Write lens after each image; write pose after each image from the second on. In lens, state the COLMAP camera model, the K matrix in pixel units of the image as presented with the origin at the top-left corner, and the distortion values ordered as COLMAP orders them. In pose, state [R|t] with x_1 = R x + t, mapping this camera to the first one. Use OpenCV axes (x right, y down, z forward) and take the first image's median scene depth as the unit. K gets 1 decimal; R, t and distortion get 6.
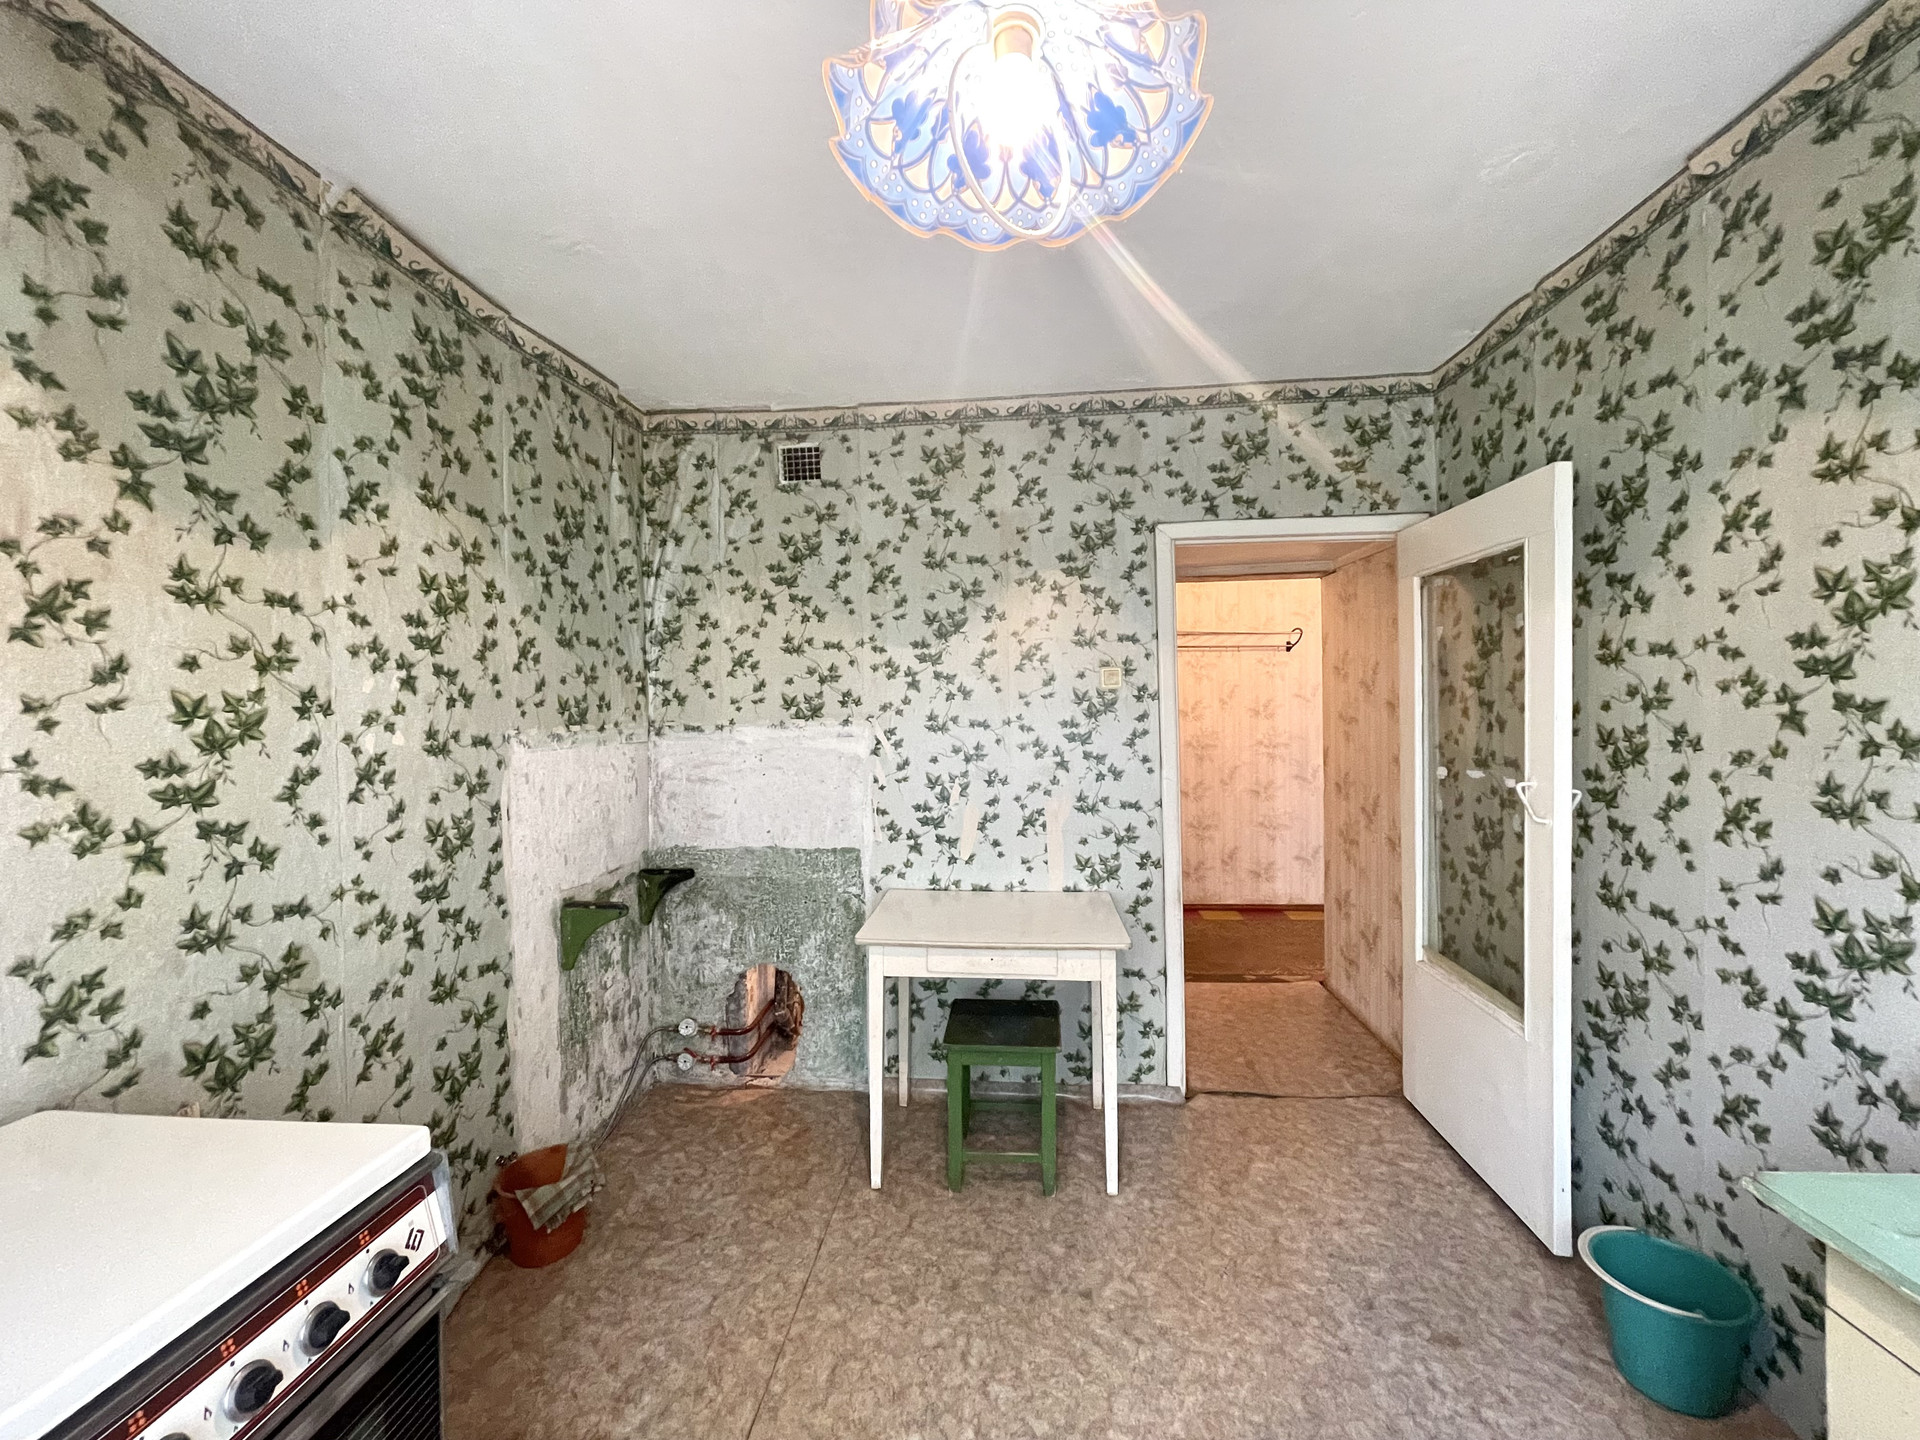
lens RADIAL K [[767.6, 0, 966.2], [0, 767.6, 727.0], [0, 0, 1]] dist [-0.009937, 0.002698]
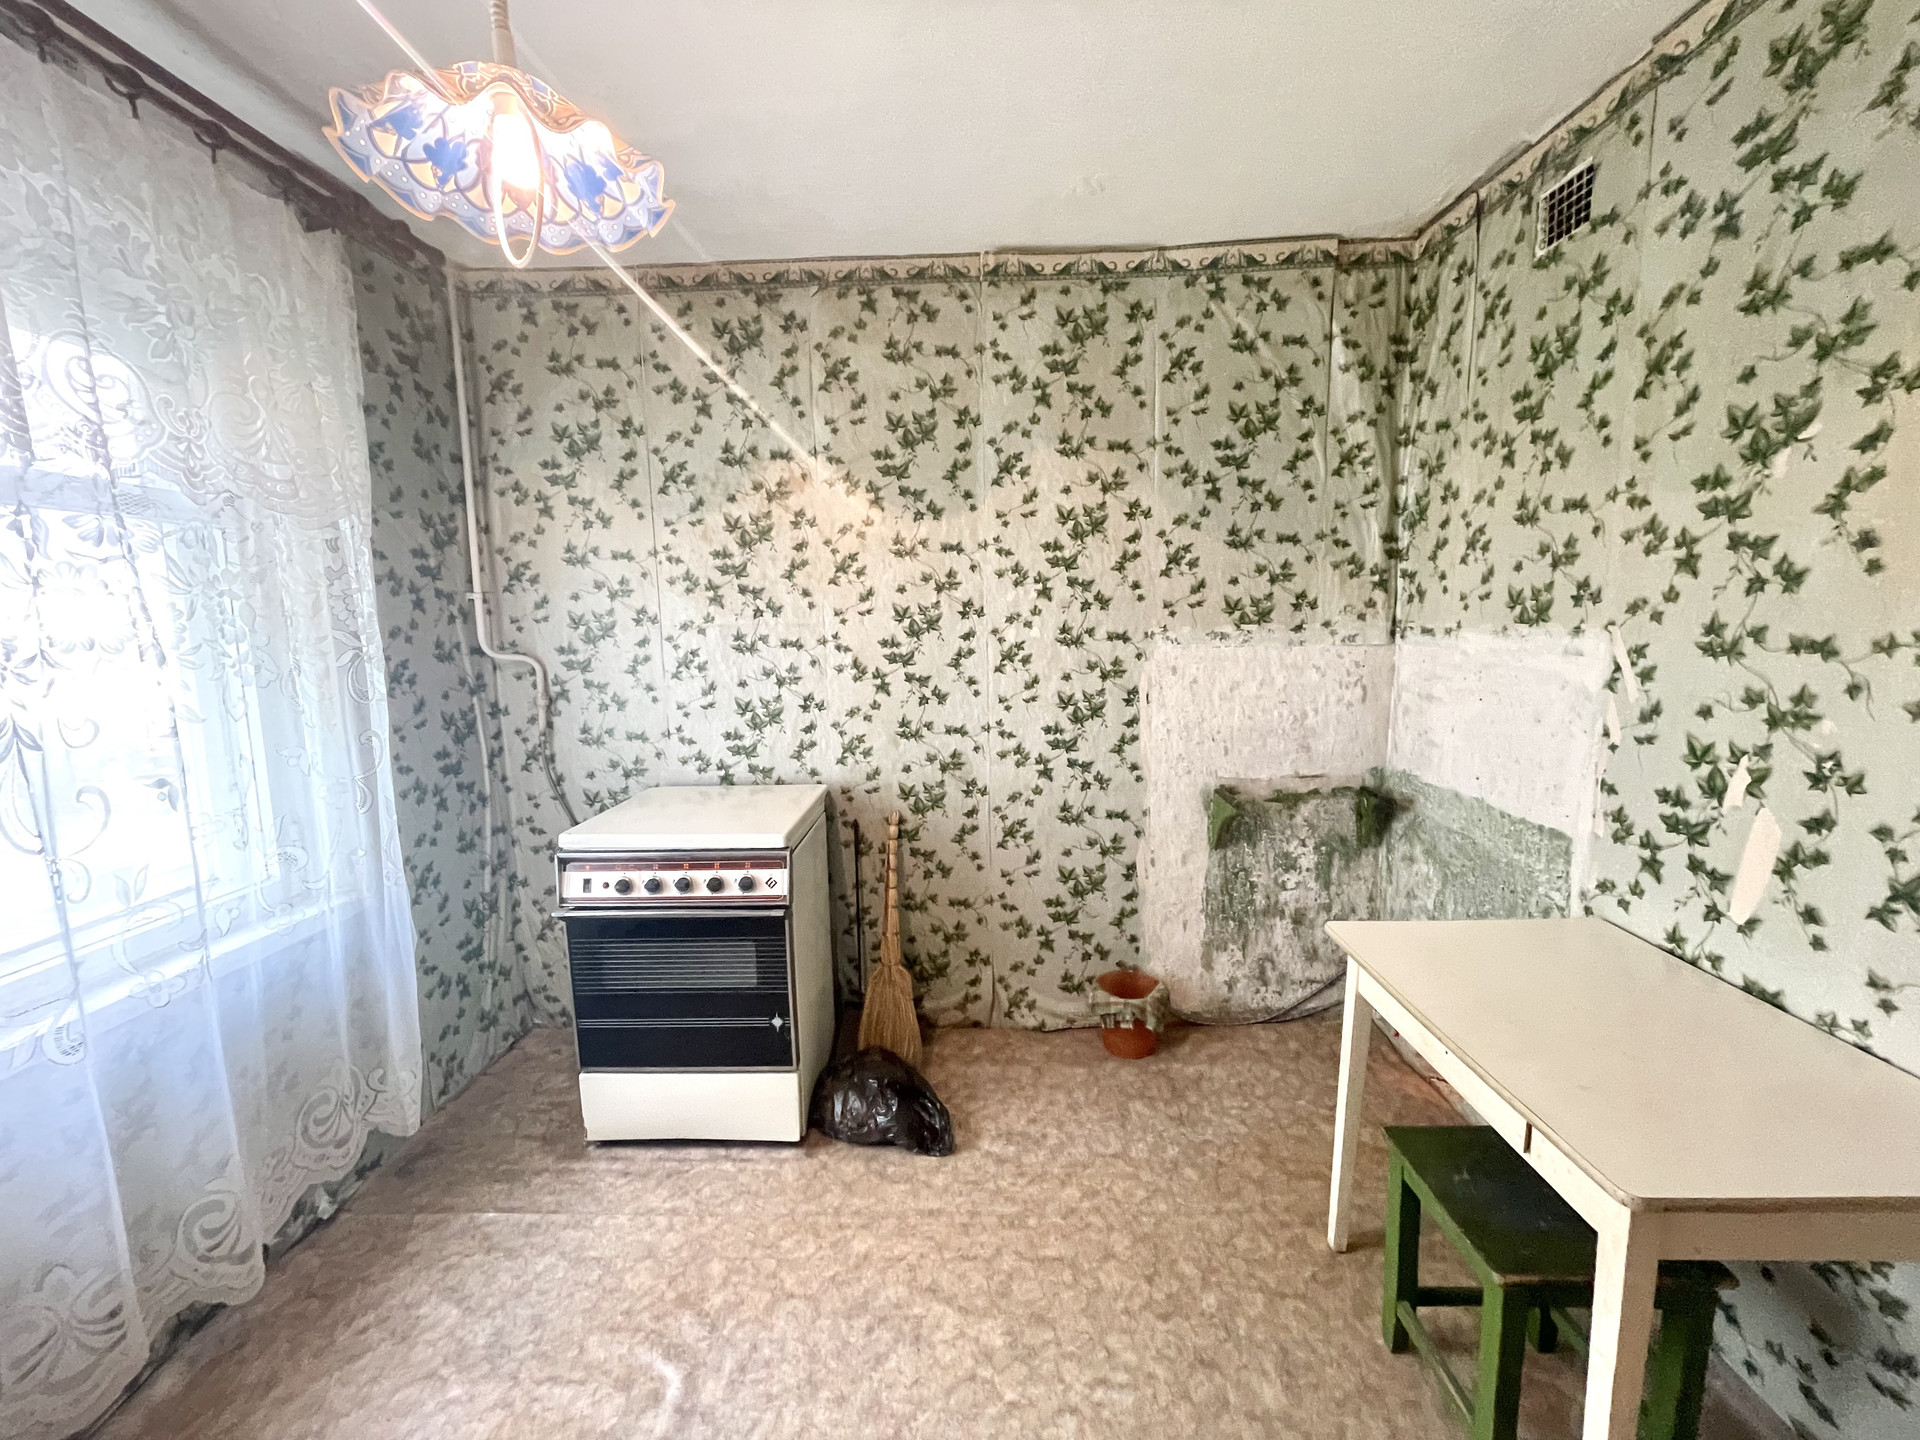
lens RADIAL K [[767.6, 0, 955.9], [0, 767.6, 726.5], [0, 0, 1]] dist [-0.009937, 0.002698]
pose [[0.058490, 0.160416, -0.985315, 0.591090], [-0.009387, 0.987049, 0.160142, -0.033202], [0.998244, -0.000118, 0.059238, 0.648552]]
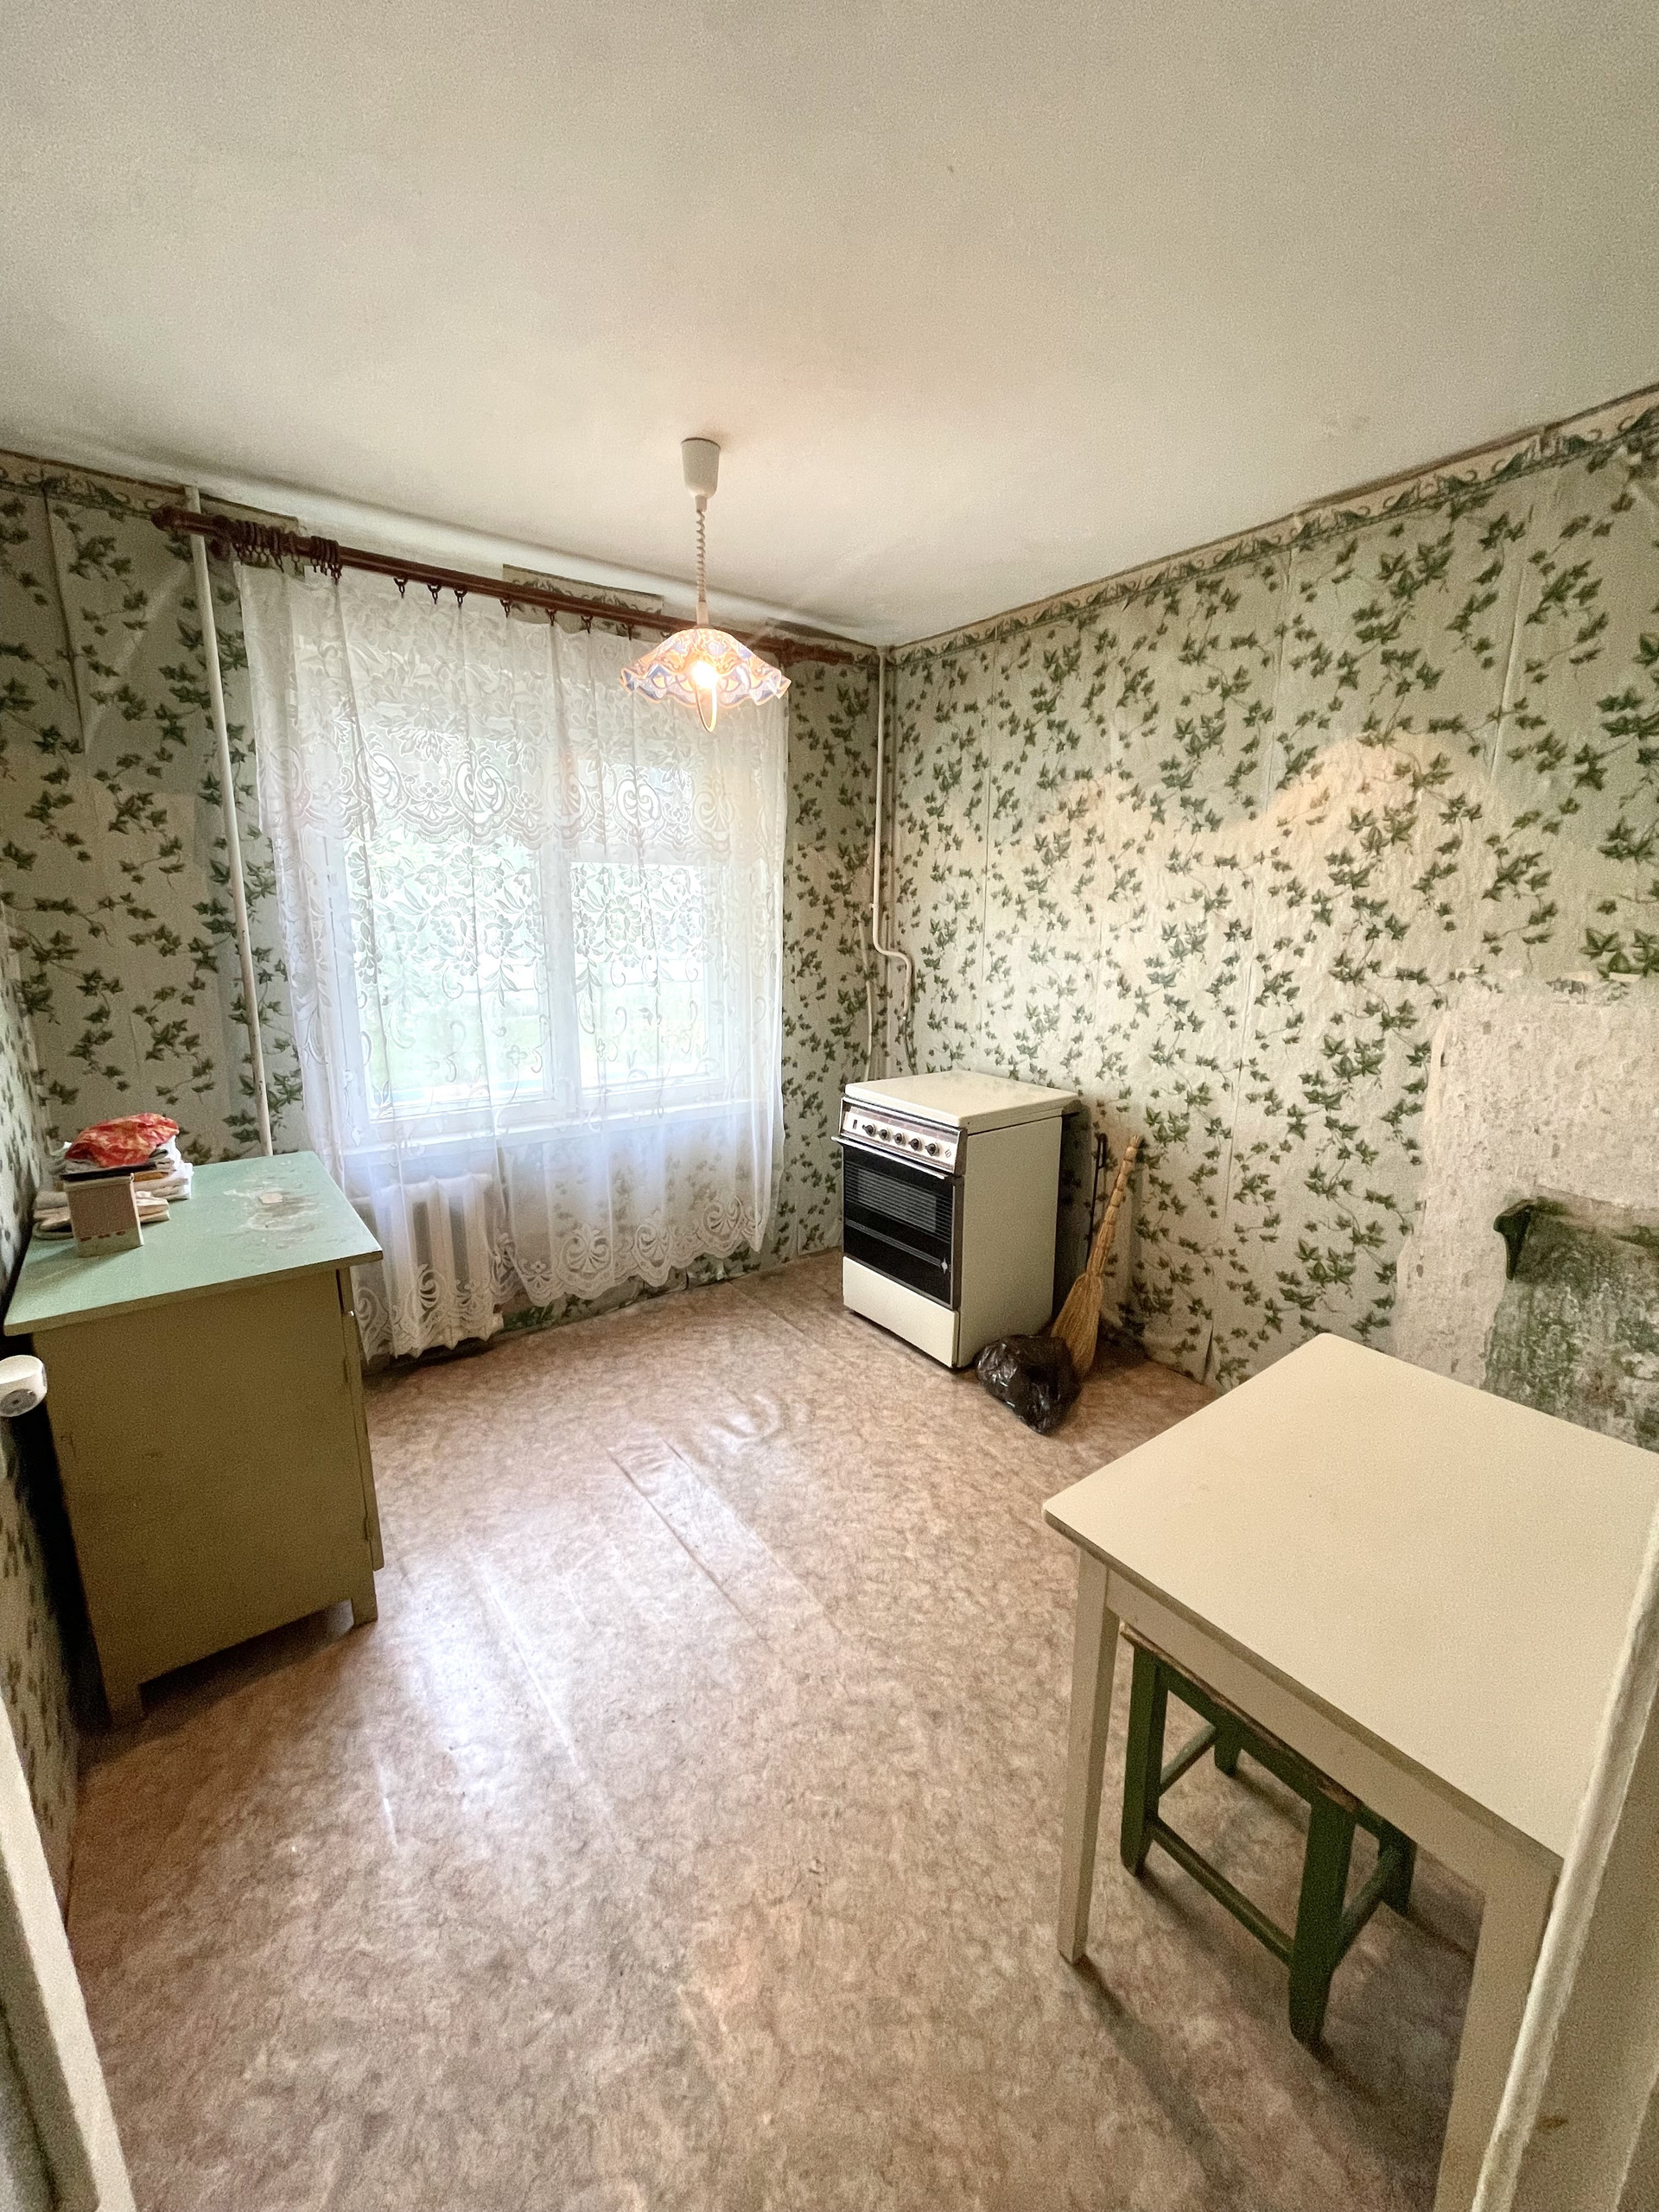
lens RADIAL K [[884.4, 0, 840.3], [0, 884.4, 1126.7], [0, 0, 1]] dist [-0.009937, 0.002698]
pose [[-0.748539, 0.175995, -0.639309, 0.650317], [-0.008127, 0.961627, 0.274241, -0.095480], [0.663041, 0.210476, -0.718384, 1.336365]]
